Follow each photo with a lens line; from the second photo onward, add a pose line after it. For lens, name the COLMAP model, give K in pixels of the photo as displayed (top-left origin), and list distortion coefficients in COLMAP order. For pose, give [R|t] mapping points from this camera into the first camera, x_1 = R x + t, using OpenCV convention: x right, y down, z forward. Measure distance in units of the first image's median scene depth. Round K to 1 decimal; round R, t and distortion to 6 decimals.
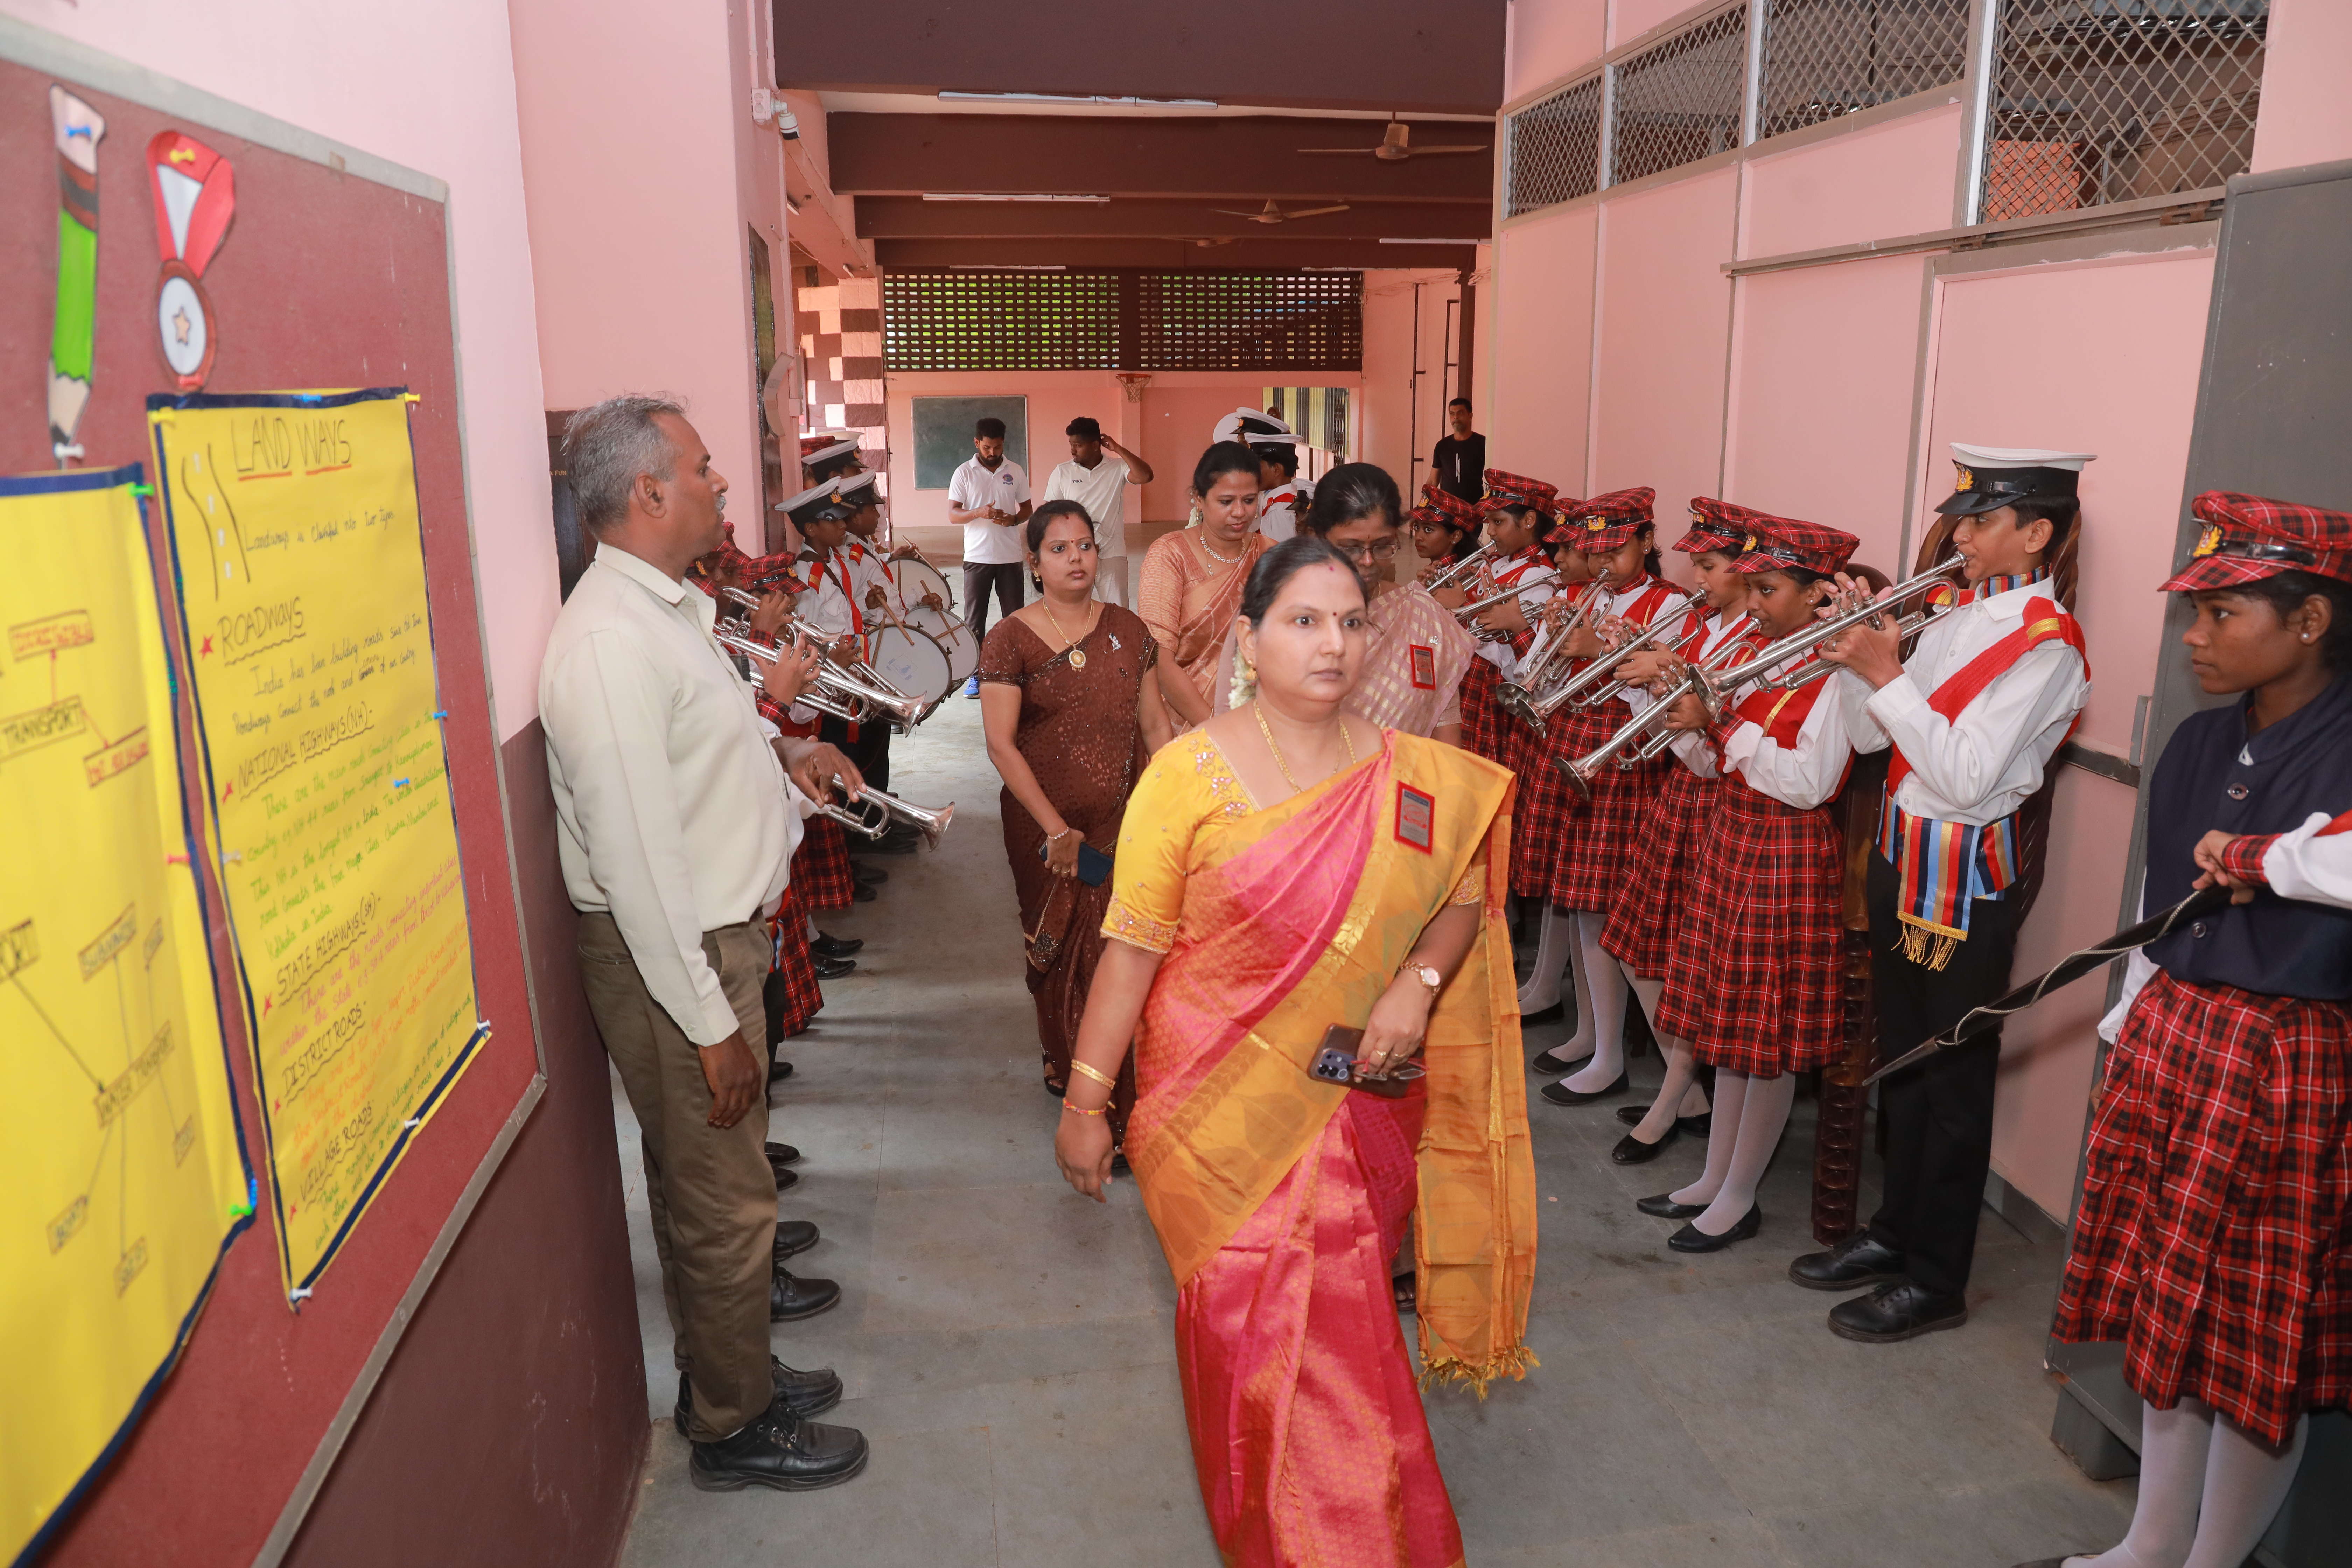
lens RADIAL K [[1640.4, 0, 1175.7], [0, 1640.4, 809.0], [0, 0, 1]] dist [-0.097975, 0.051417]
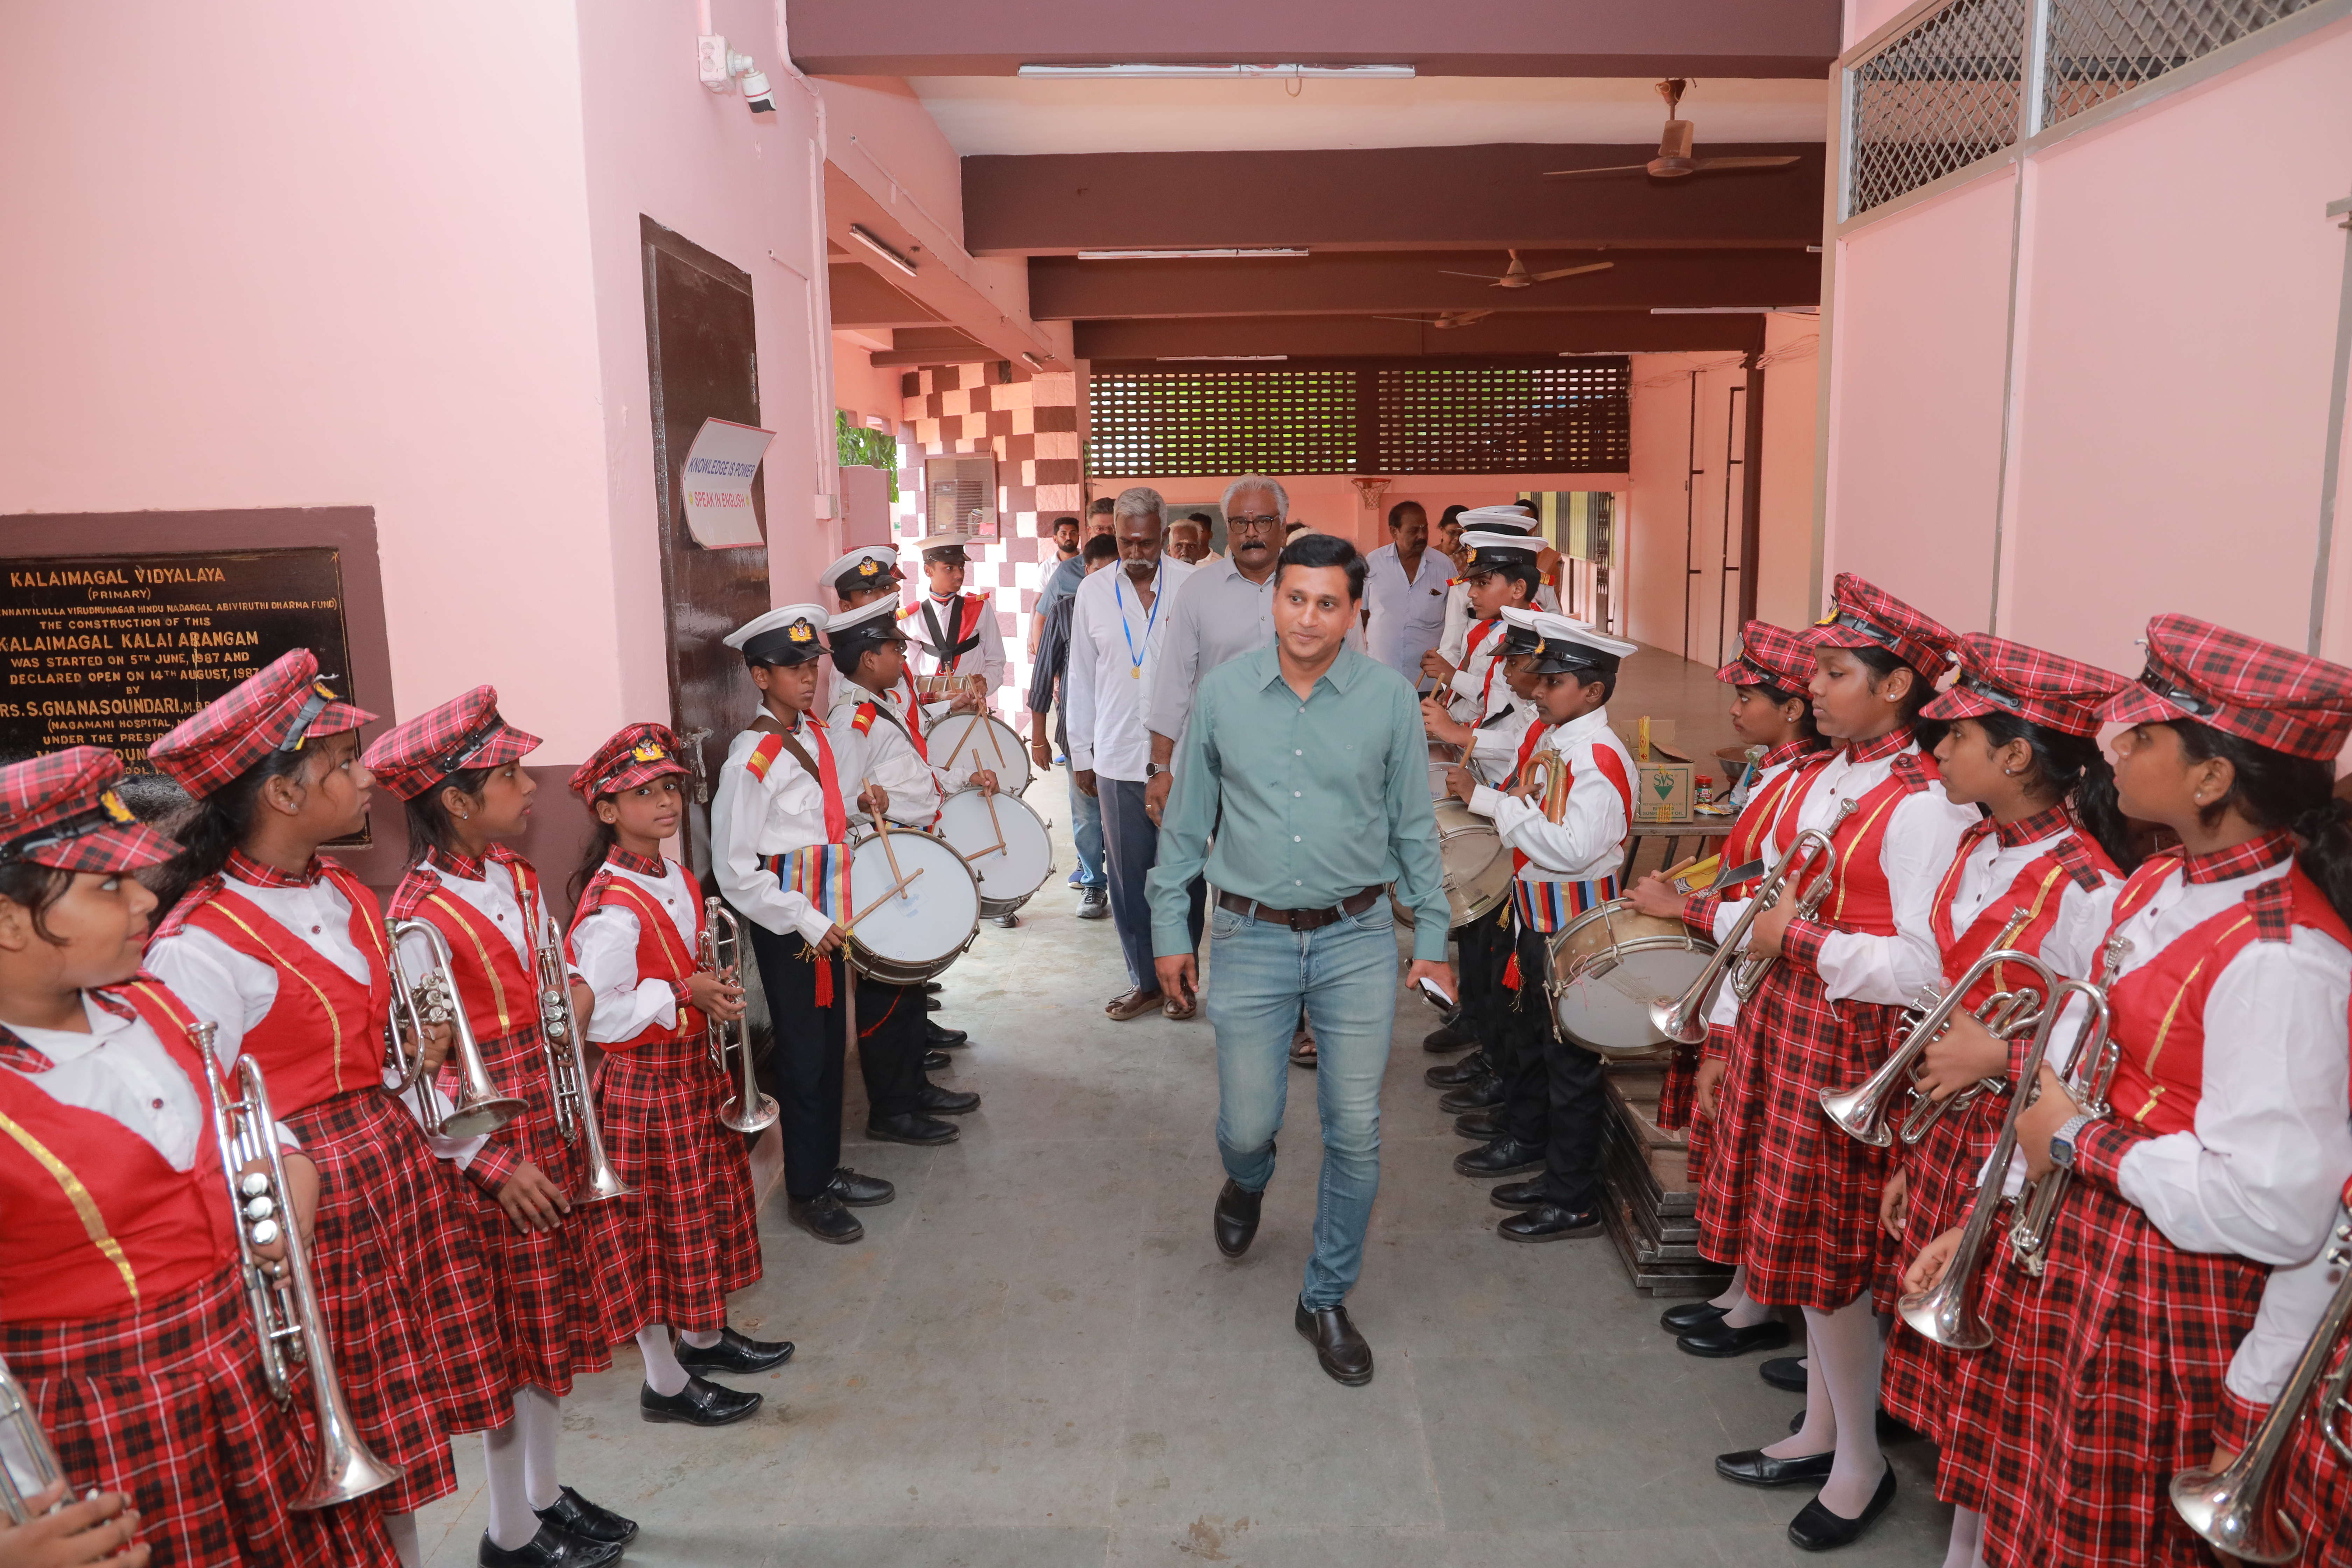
lens RADIAL K [[1640.4, 0, 1175.7], [0, 1640.4, 809.0], [0, 0, 1]] dist [-0.097975, 0.051417]
pose [[0.987458, 0.016111, -0.157058, 0.014124], [-0.026516, 0.997573, -0.064385, -0.026521], [0.155639, 0.067742, 0.985488, 0.120227]]
